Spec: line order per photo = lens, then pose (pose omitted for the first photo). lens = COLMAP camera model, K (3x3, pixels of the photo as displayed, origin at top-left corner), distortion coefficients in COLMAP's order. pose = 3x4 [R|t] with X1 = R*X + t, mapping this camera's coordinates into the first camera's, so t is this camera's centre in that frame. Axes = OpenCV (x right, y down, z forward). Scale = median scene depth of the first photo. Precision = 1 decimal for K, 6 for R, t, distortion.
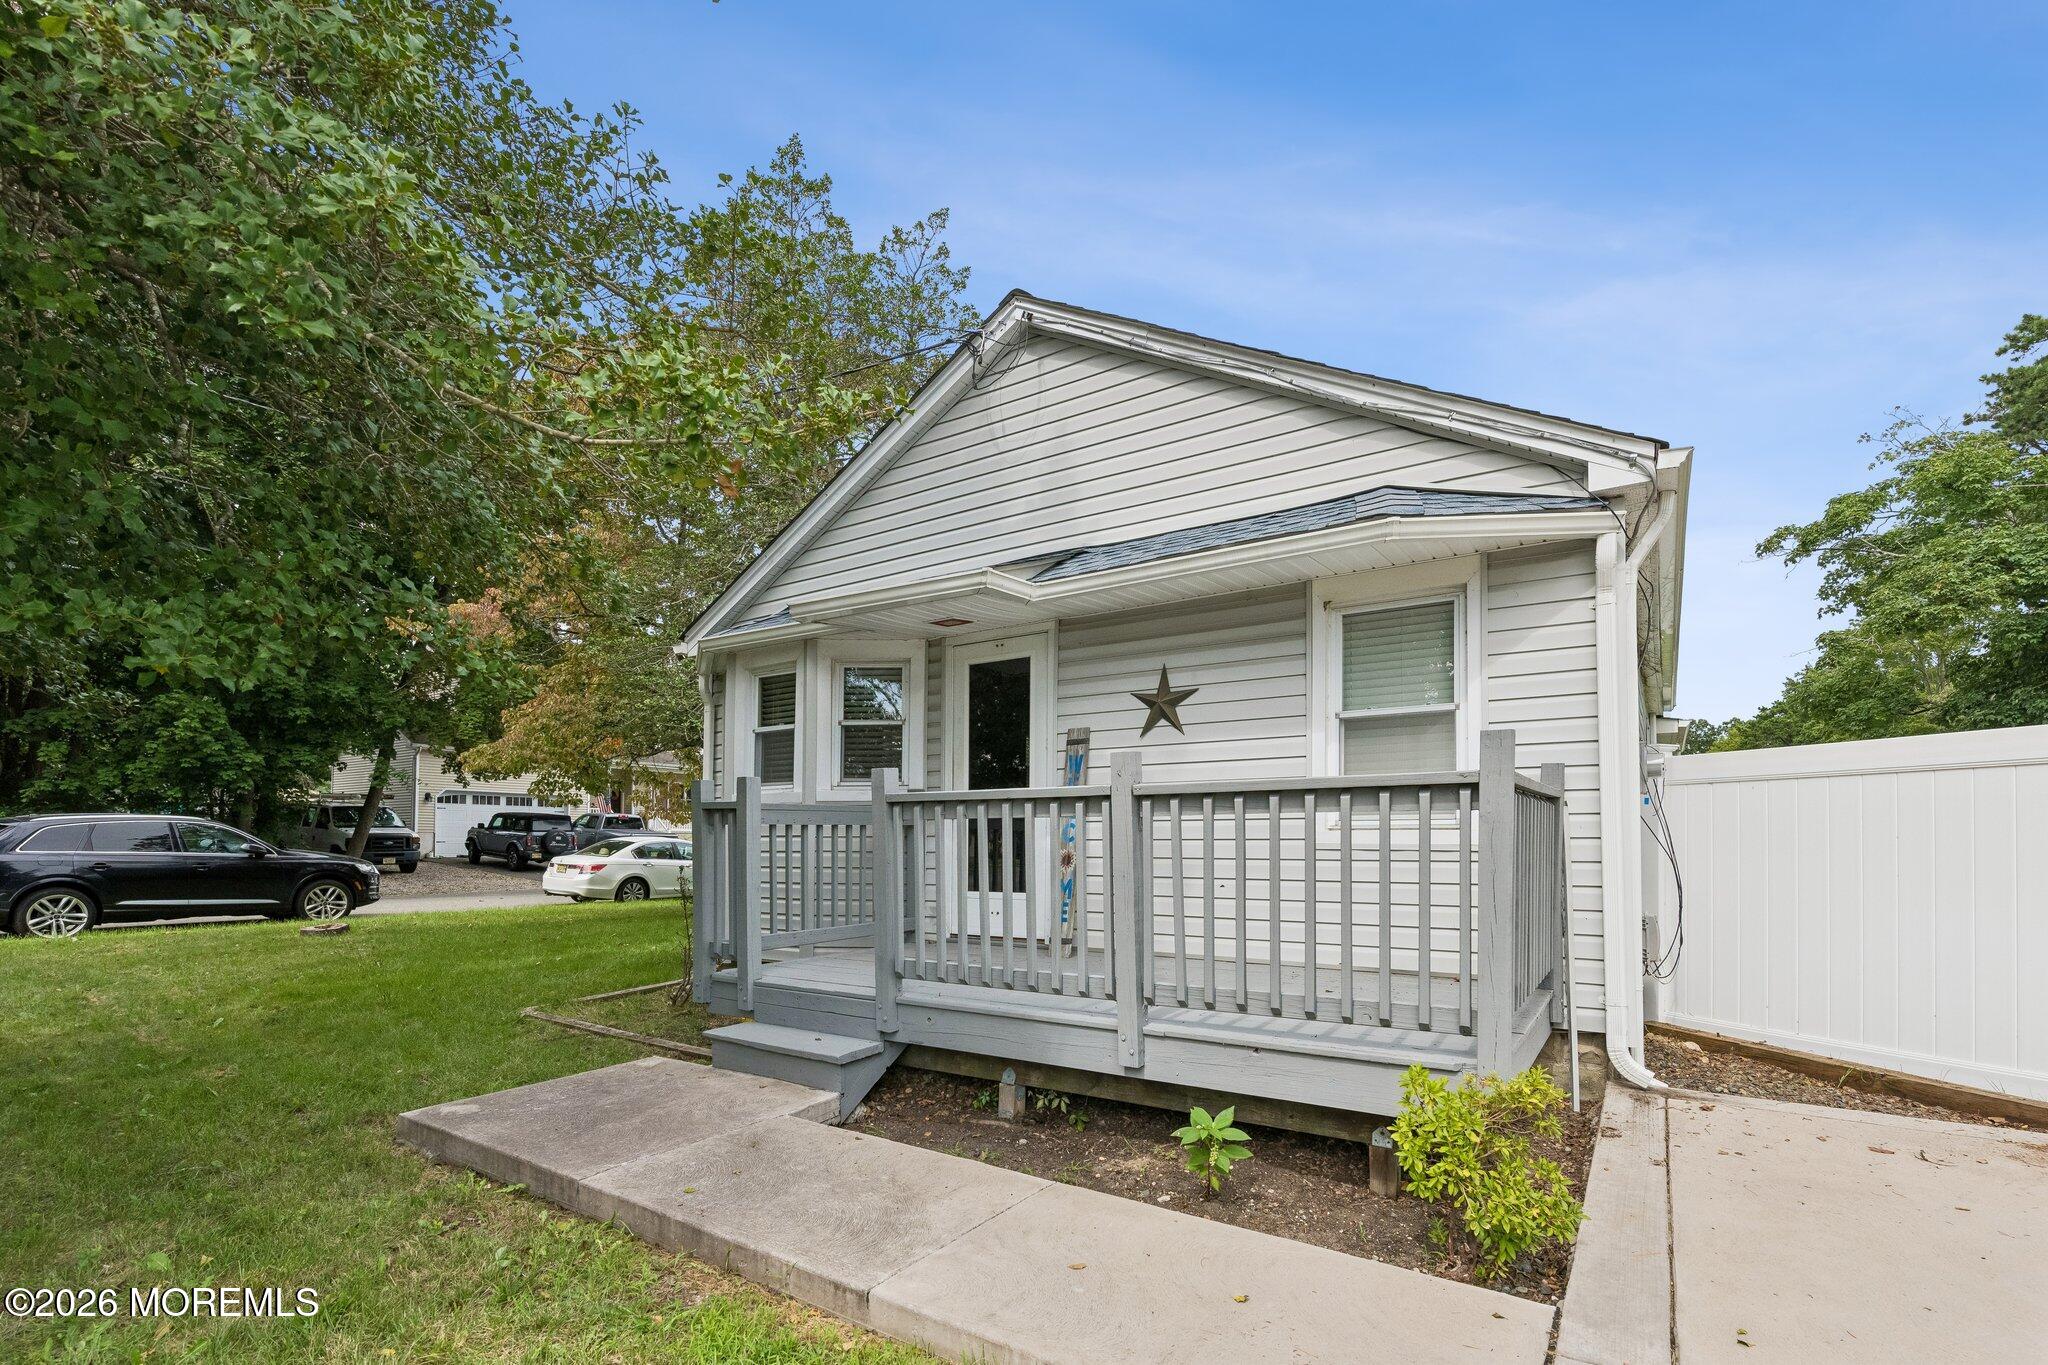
lens RADIAL K [[923.8, 0, 1022.6], [0, 923.8, 784.1], [0, 0, 1]] dist [0.001736, -0.000112]
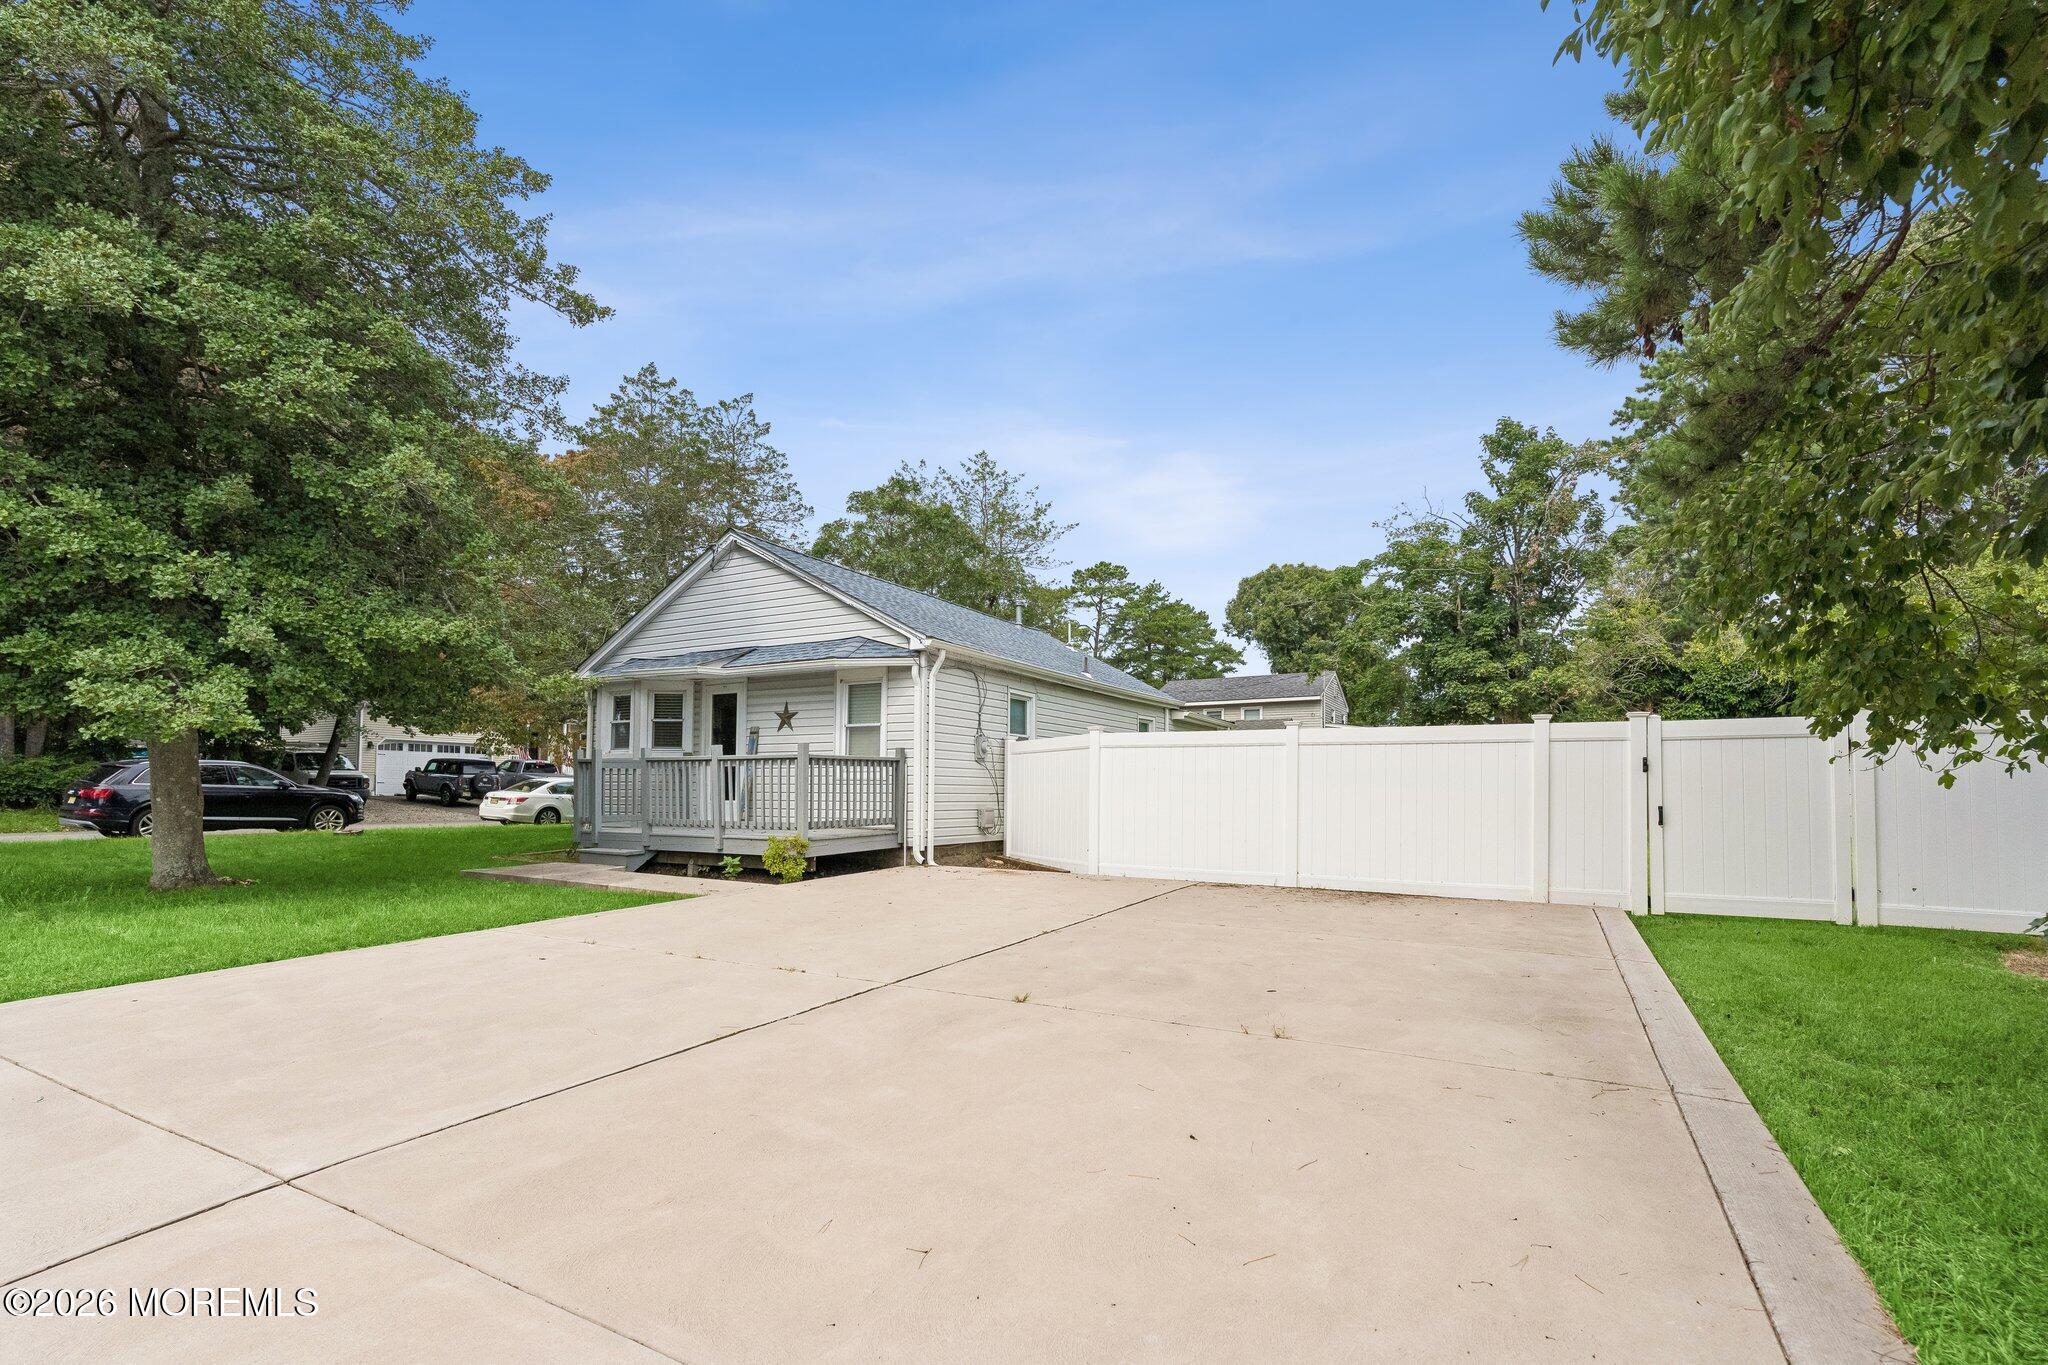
lens RADIAL K [[909.9, 0, 1019.7], [0, 909.9, 734.7], [0, 0, 1]] dist [0.001256, 0.000171]
pose [[0.996818, 0.010003, 0.079080, 0.286448], [-0.010153, 0.999947, 0.001486, -0.027560], [-0.079061, -0.002284, 0.996867, -0.683727]]
